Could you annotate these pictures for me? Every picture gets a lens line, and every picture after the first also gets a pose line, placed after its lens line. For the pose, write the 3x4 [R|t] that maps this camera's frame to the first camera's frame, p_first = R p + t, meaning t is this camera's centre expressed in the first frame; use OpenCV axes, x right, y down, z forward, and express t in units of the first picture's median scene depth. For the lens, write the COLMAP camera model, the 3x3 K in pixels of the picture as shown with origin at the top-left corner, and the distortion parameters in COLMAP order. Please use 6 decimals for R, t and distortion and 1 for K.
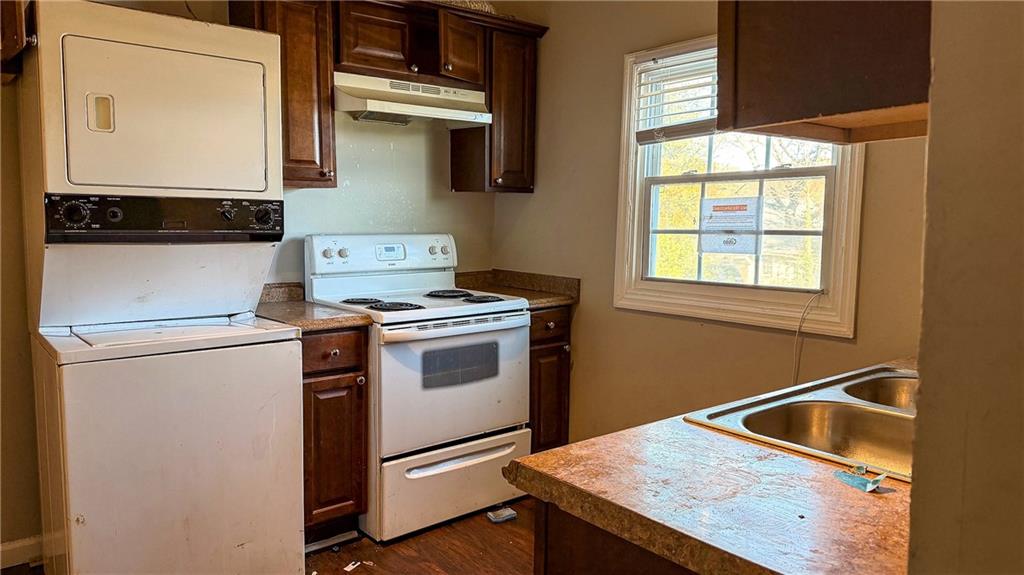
lens RADIAL K [[705.5, 0, 509.5], [0, 705.5, 284.9], [0, 0, 1]] dist [-0.000721, -0.010341]
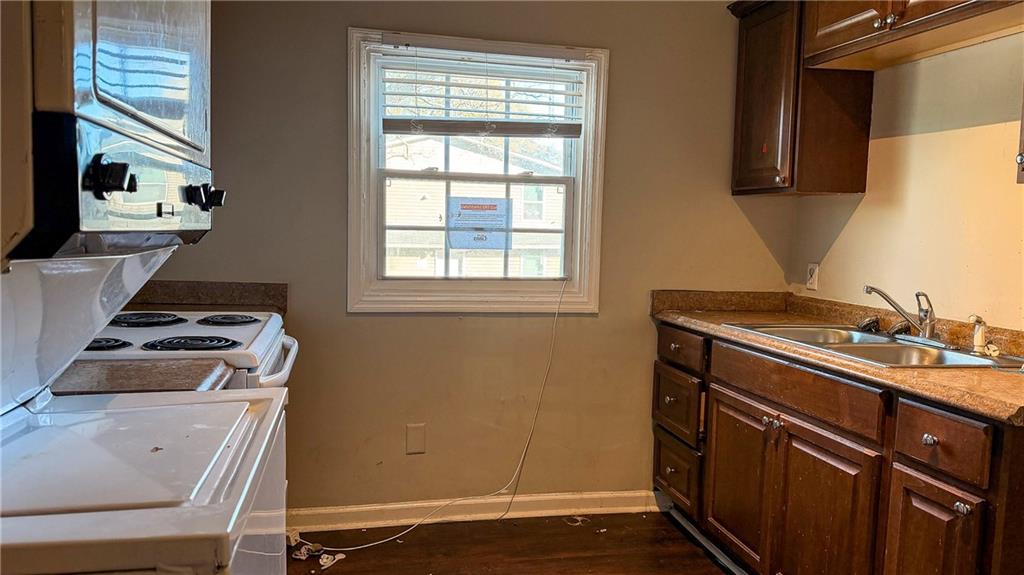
lens RADIAL K [[705.5, 0, 511.7], [0, 705.5, 291.9], [0, 0, 1]] dist [-0.000721, -0.010341]
pose [[0.422897, -0.070887, 0.903401, -0.642852], [0.052536, 0.997177, 0.053652, -0.034859], [-0.904654, 0.024771, 0.425427, 0.499263]]
